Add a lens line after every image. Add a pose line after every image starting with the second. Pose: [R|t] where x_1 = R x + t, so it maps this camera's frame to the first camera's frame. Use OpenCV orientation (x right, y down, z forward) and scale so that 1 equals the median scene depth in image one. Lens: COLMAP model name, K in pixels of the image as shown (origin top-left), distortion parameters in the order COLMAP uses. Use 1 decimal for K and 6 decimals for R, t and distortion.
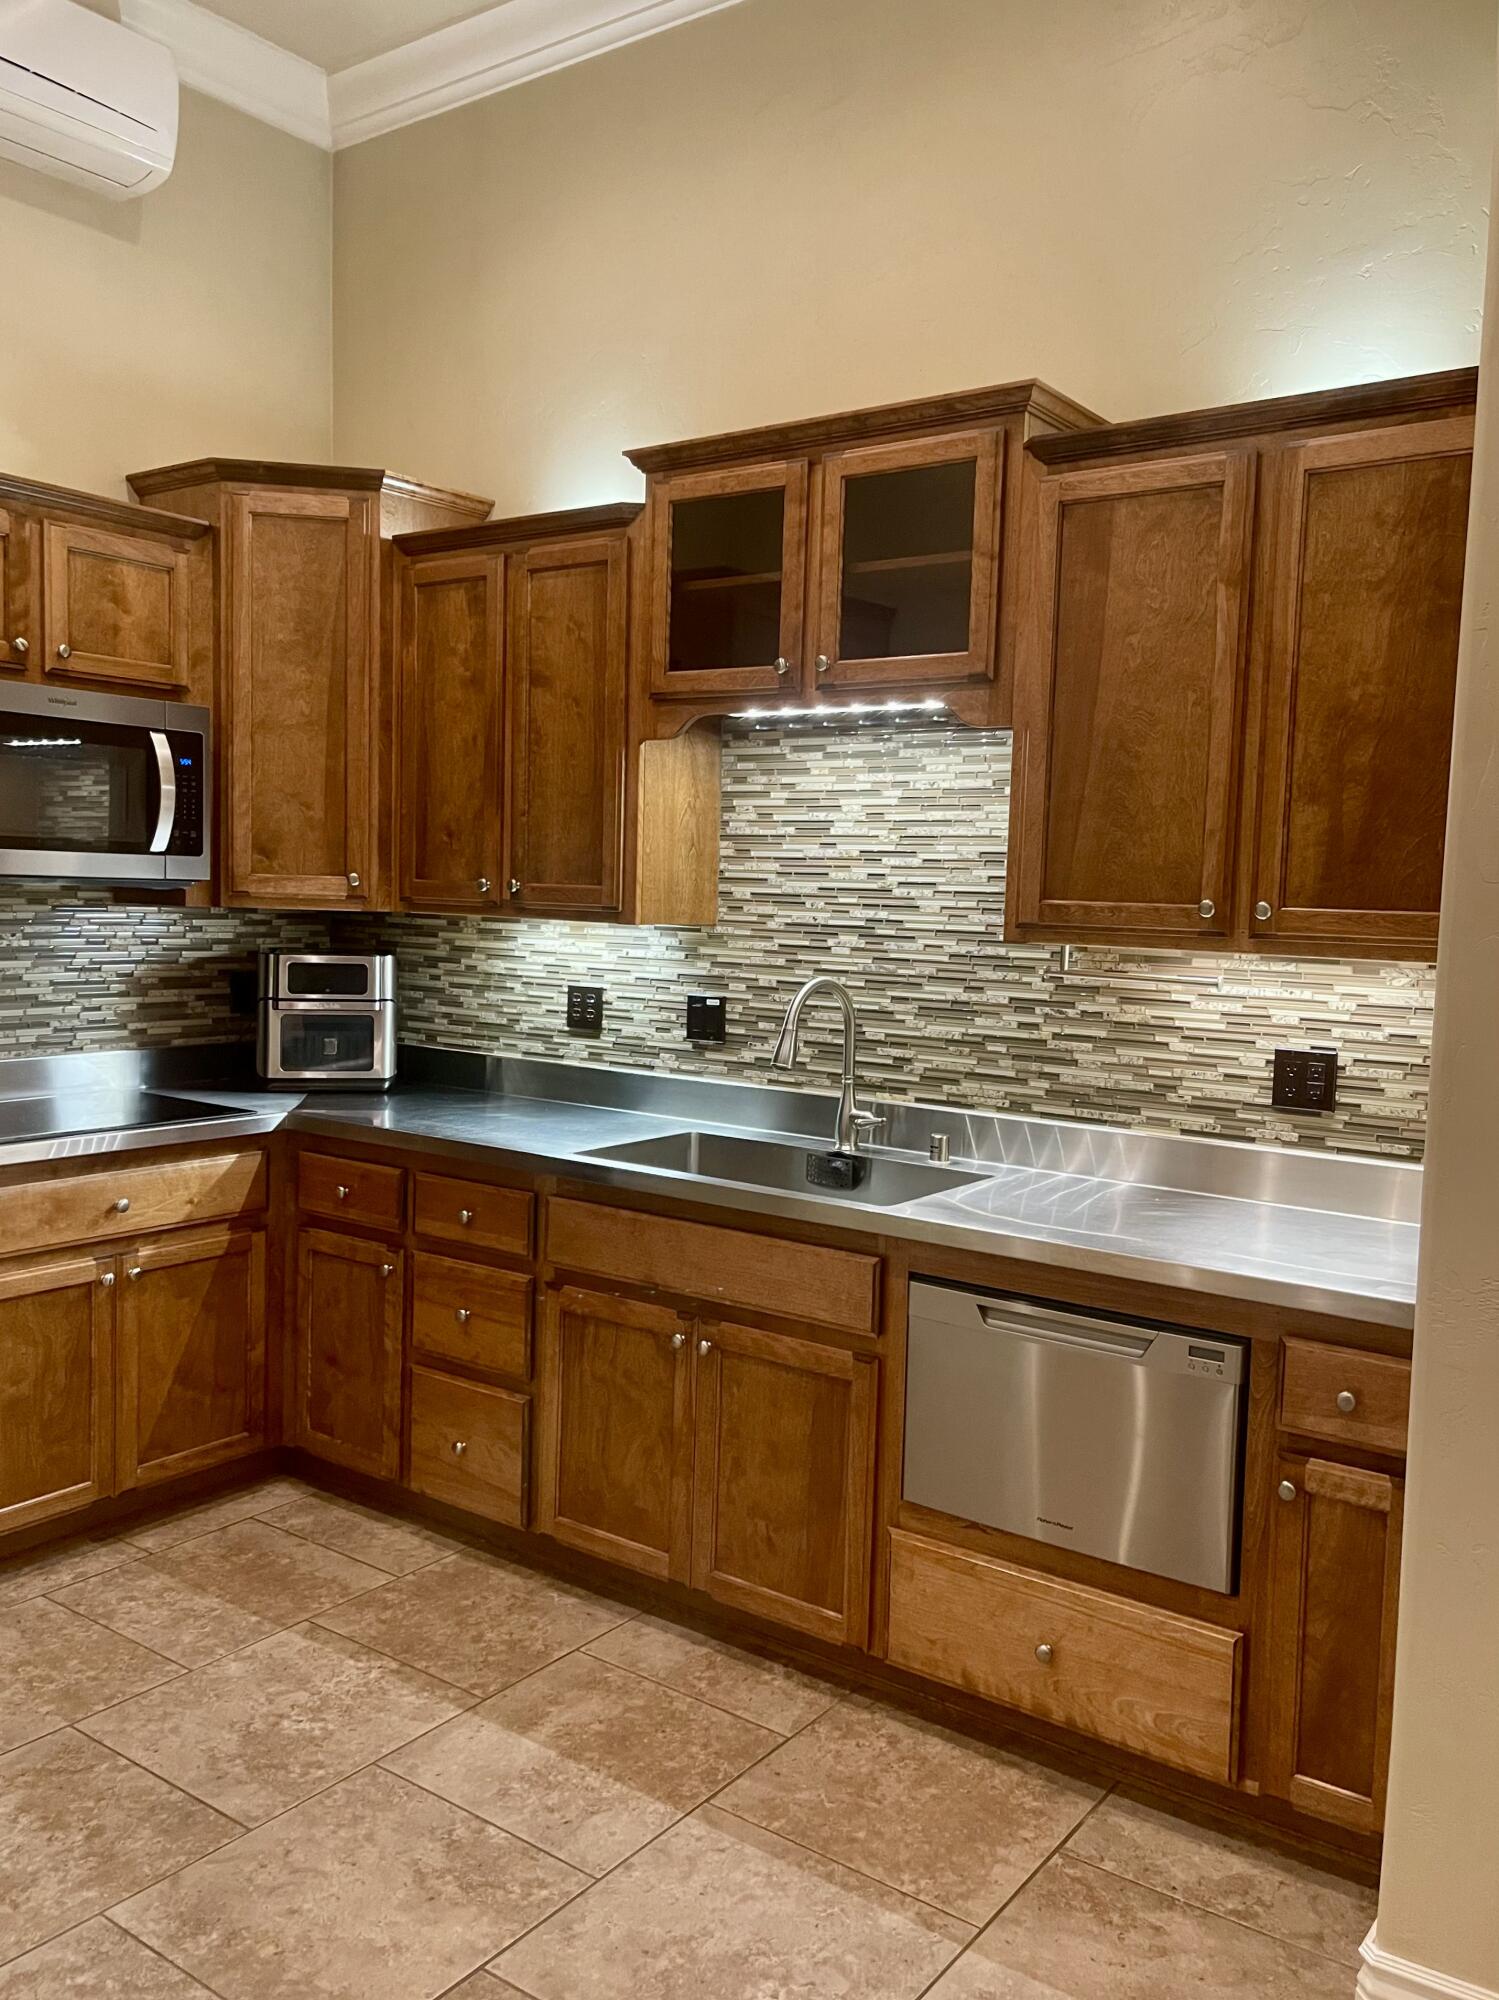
lens RADIAL K [[1595.8, 0, 750.7], [0, 1595.8, 995.2], [0, 0, 1]] dist [0.042898, -0.042654]
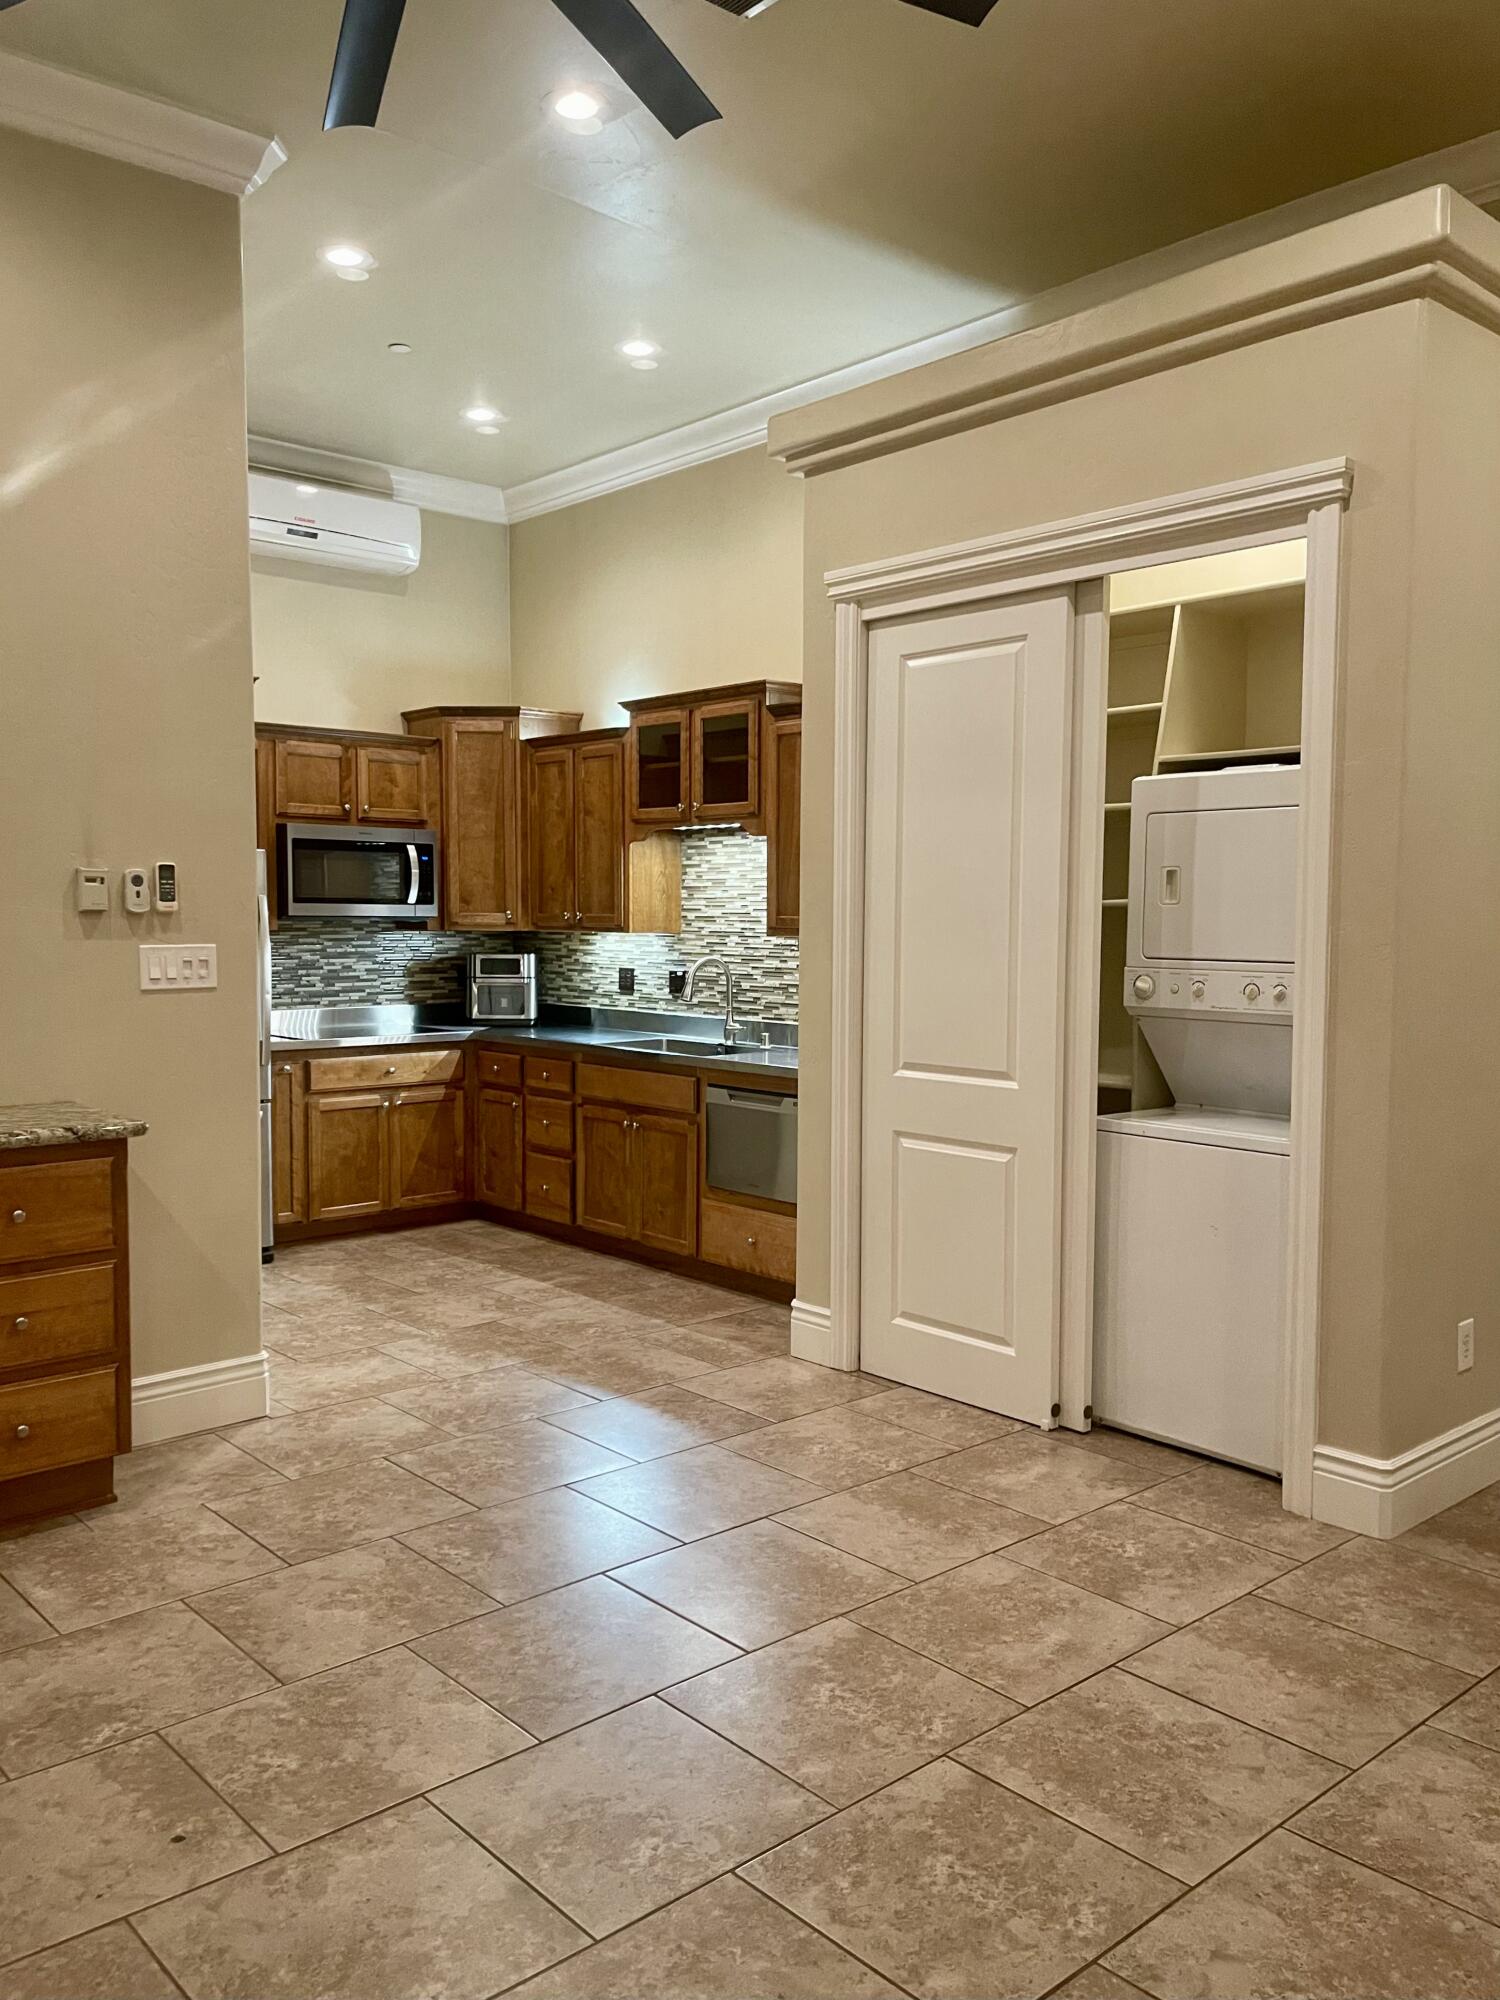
lens RADIAL K [[1556.3, 0, 750.0], [0, 1556.3, 1000.0], [0, 0, 1]] dist [0.068985, -0.086622]
pose [[0.977539, -0.012001, -0.210414, 0.465537], [0.008462, 0.999807, -0.017714, 0.072419], [0.210586, 0.015536, 0.977452, -0.844258]]
